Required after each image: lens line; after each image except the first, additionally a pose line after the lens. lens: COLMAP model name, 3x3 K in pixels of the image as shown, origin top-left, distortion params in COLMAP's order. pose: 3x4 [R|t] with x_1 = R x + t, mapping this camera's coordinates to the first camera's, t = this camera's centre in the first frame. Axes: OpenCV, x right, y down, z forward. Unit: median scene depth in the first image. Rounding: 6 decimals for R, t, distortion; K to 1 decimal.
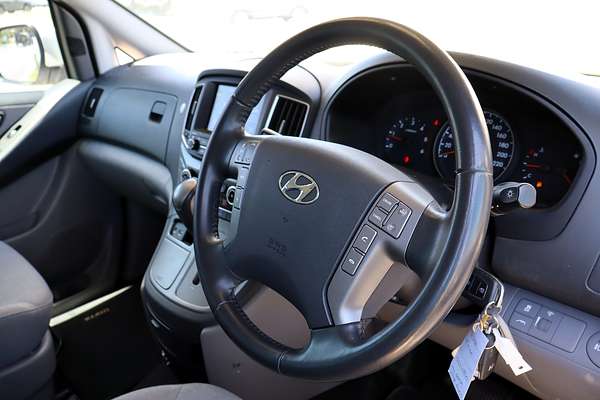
lens RADIAL K [[494.8, 0, 300.0], [0, 494.8, 200.0], [0, 0, 1]] dist [-0.008408, -0.007359]
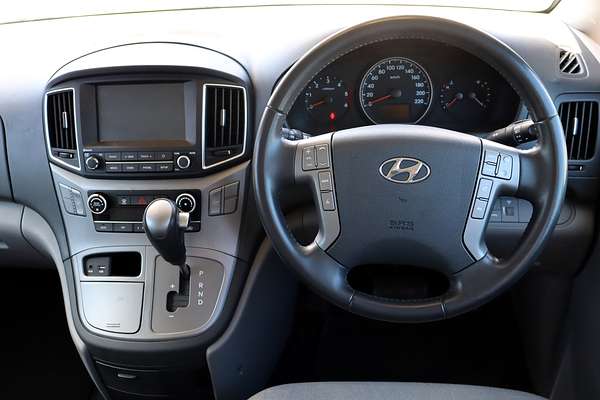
lens RADIAL K [[570.6, 0, 300.0], [0, 570.6, 200.0], [0, 0, 1]] dist [-0.011901, -0.002665]
pose [[0.777885, -0.337538, 0.530060, -0.558761], [0.272721, 0.941255, 0.199154, -0.177159], [-0.566143, -0.010361, 0.824242, 0.020136]]
